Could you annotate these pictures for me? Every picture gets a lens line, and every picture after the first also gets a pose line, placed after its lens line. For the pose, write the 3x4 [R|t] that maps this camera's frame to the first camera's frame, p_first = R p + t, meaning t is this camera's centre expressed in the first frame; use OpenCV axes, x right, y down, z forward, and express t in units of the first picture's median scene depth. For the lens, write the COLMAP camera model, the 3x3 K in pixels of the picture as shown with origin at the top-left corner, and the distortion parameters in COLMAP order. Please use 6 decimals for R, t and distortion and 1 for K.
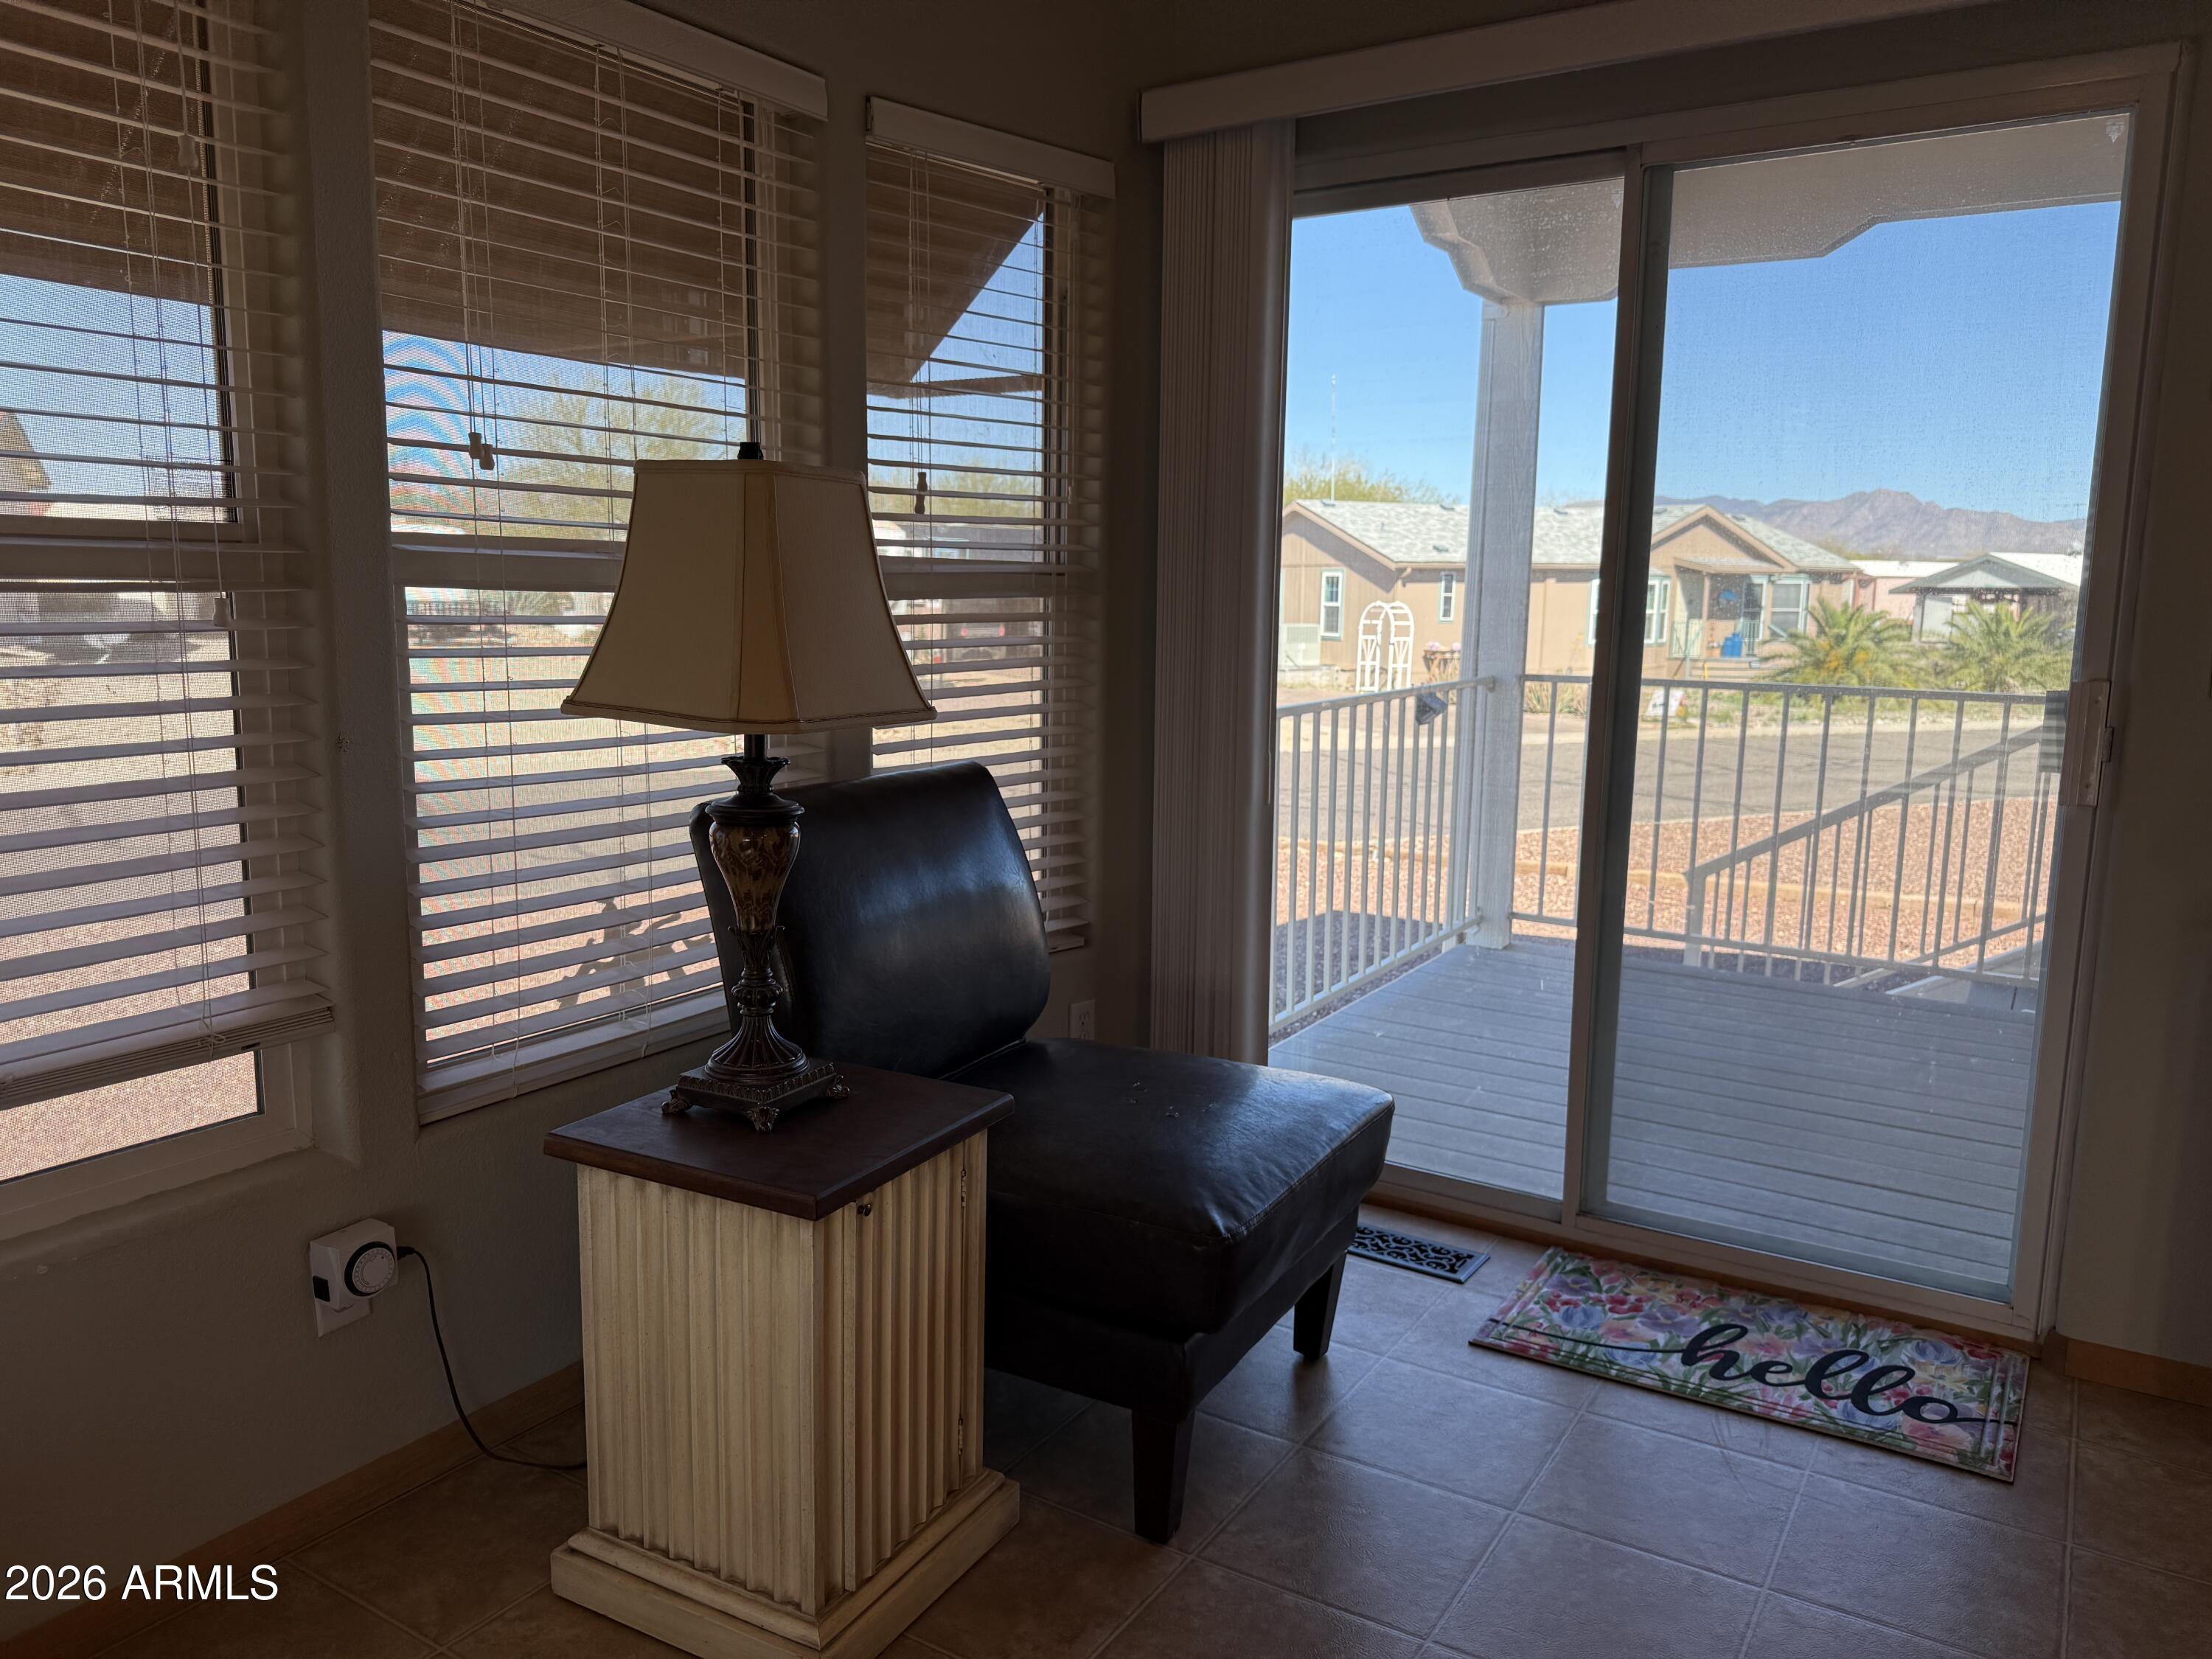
lens RADIAL K [[1545.1, 0, 1122.1], [0, 1545.1, 838.2], [0, 0, 1]] dist [0.009929, -0.010707]
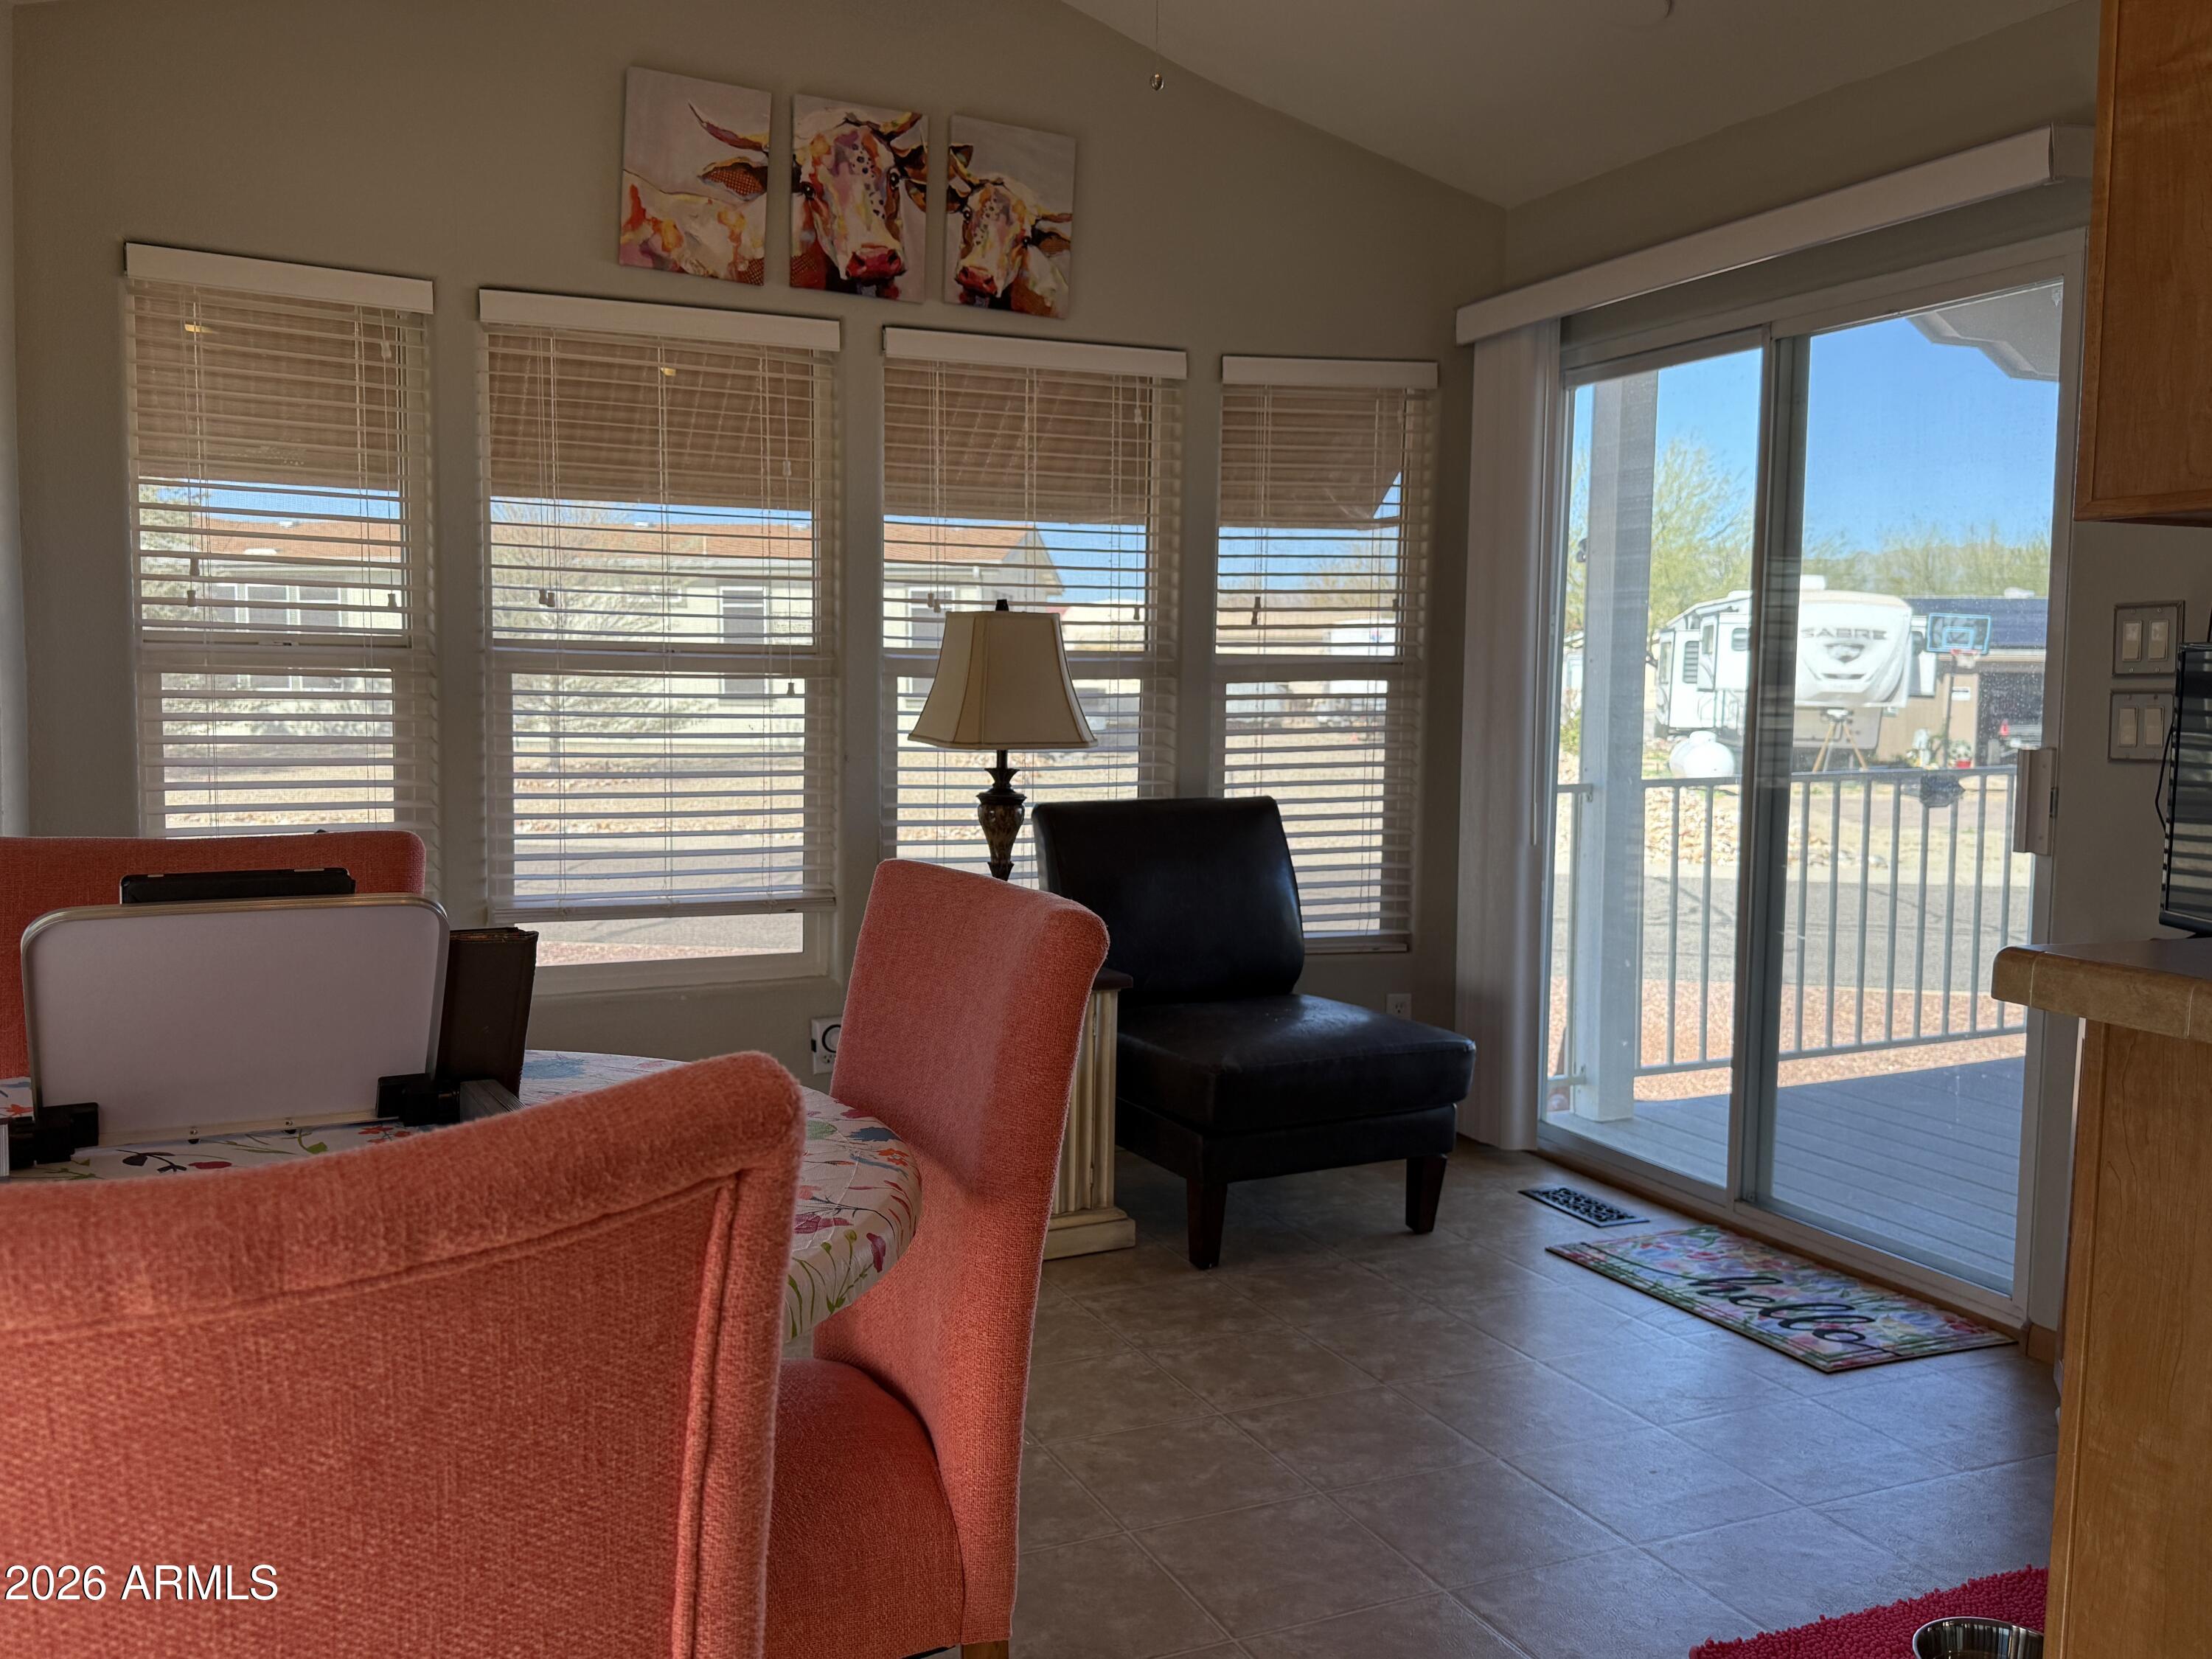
lens RADIAL K [[1875.9, 0, 1099.2], [0, 1875.9, 828.7], [0, 0, 1]] dist [-0.040045, 0.002376]
pose [[0.820117, 0.039237, -0.570849, 0.772813], [-0.085732, 0.994811, -0.054790, 0.090692], [0.565737, 0.093875, 0.819225, -0.510516]]
